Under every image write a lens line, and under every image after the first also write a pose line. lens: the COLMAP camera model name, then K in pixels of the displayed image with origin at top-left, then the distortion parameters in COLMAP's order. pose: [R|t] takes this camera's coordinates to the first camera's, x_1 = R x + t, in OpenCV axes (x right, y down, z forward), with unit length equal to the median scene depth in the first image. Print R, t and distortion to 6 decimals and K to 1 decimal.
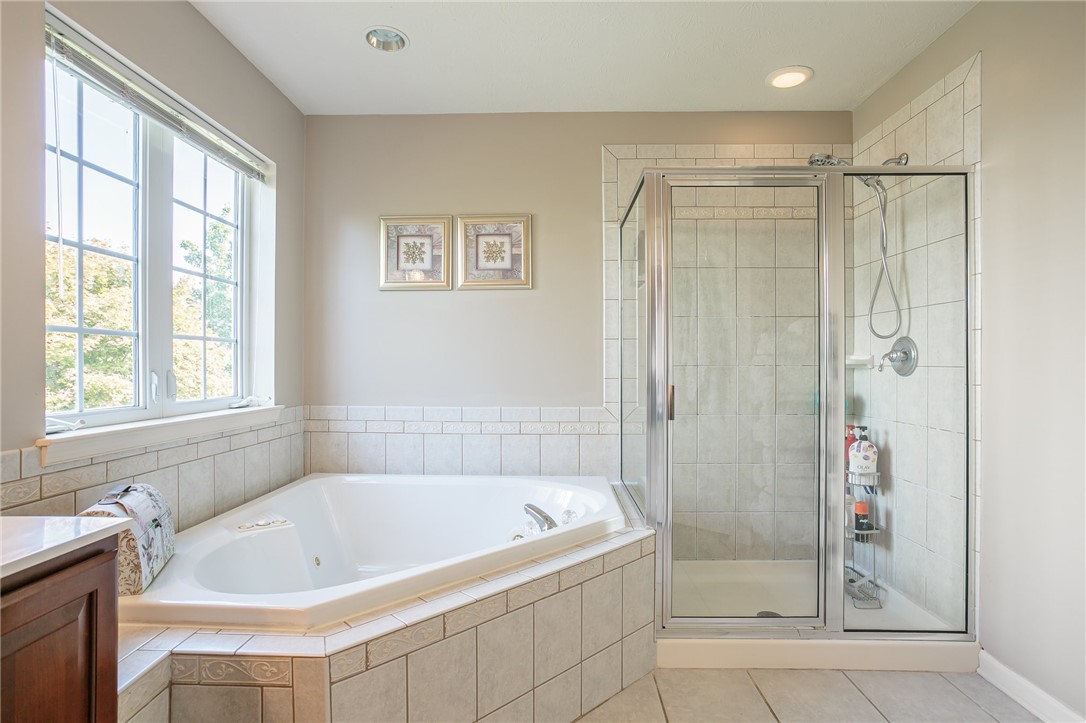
lens RADIAL K [[540.2, 0, 543.0], [0, 540.2, 361.5], [0, 0, 1]] dist [-0.060822, 0.037352]
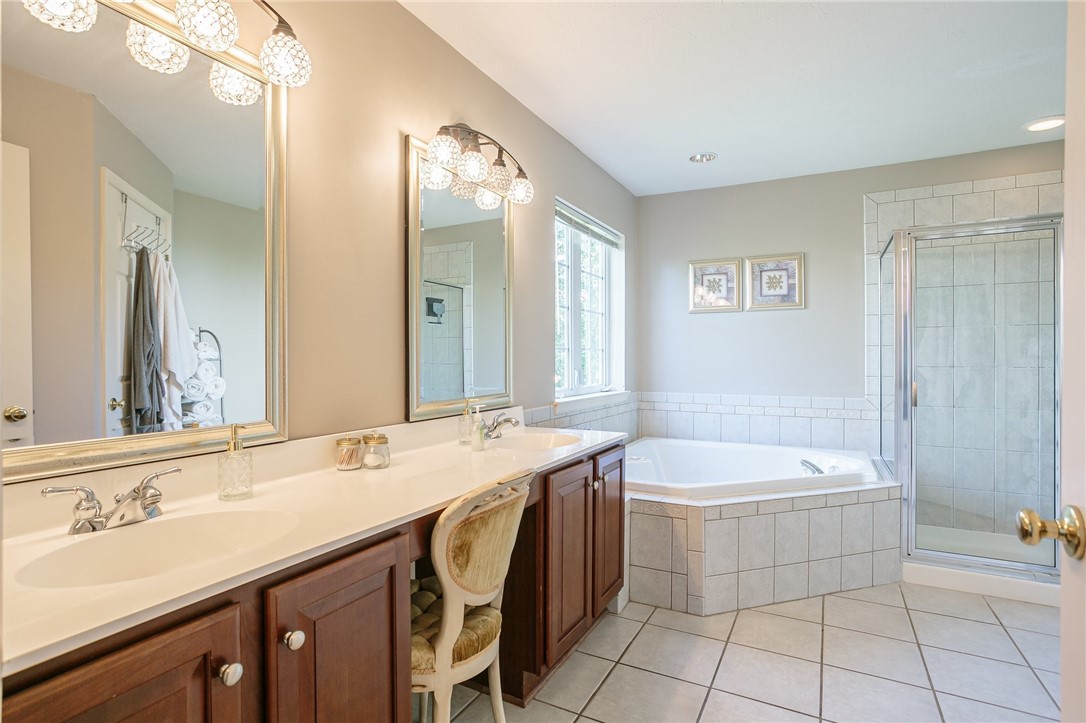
lens RADIAL K [[540.2, 0, 543.0], [0, 540.2, 361.5], [0, 0, 1]] dist [-0.060822, 0.037352]
pose [[0.896208, 0.002164, -0.443629, -0.015157], [0.002333, 0.999951, 0.009591, -0.017704], [0.443628, -0.009631, 0.896159, -0.481733]]
